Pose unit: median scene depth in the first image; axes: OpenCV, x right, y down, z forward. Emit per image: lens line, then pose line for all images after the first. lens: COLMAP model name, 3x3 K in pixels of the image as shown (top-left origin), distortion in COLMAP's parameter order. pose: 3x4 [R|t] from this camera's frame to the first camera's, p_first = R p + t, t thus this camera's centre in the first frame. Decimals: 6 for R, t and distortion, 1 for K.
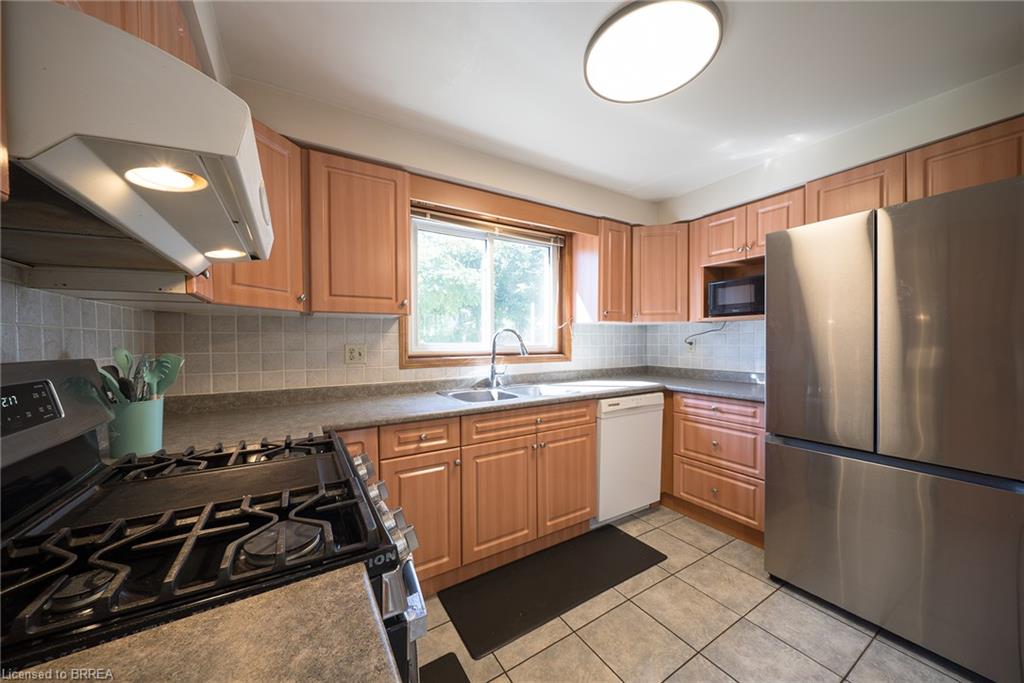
lens RADIAL K [[353.2, 0, 513.0], [0, 353.2, 343.2], [0, 0, 1]] dist [-0.005375, -0.000111]
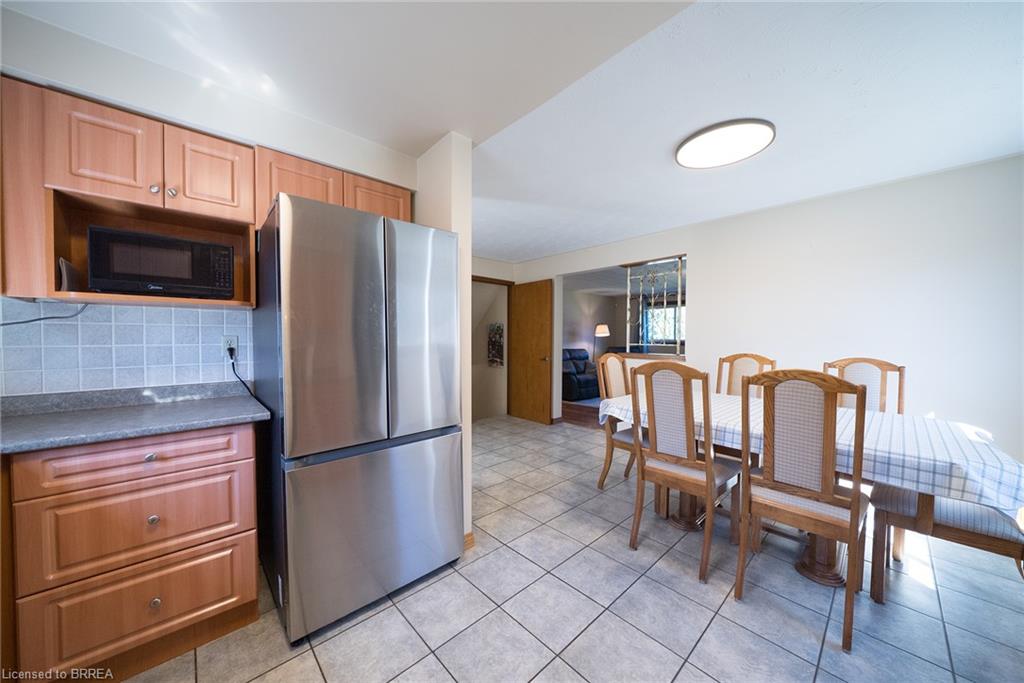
lens RADIAL K [[353.2, 0, 516.4], [0, 353.2, 344.3], [0, 0, 1]] dist [-0.005375, -0.000111]
pose [[-0.196656, -0.011377, 0.980407, -0.076266], [0.008655, 0.999874, 0.013339, 0.002197], [-0.980434, 0.011109, -0.196532, 0.468867]]
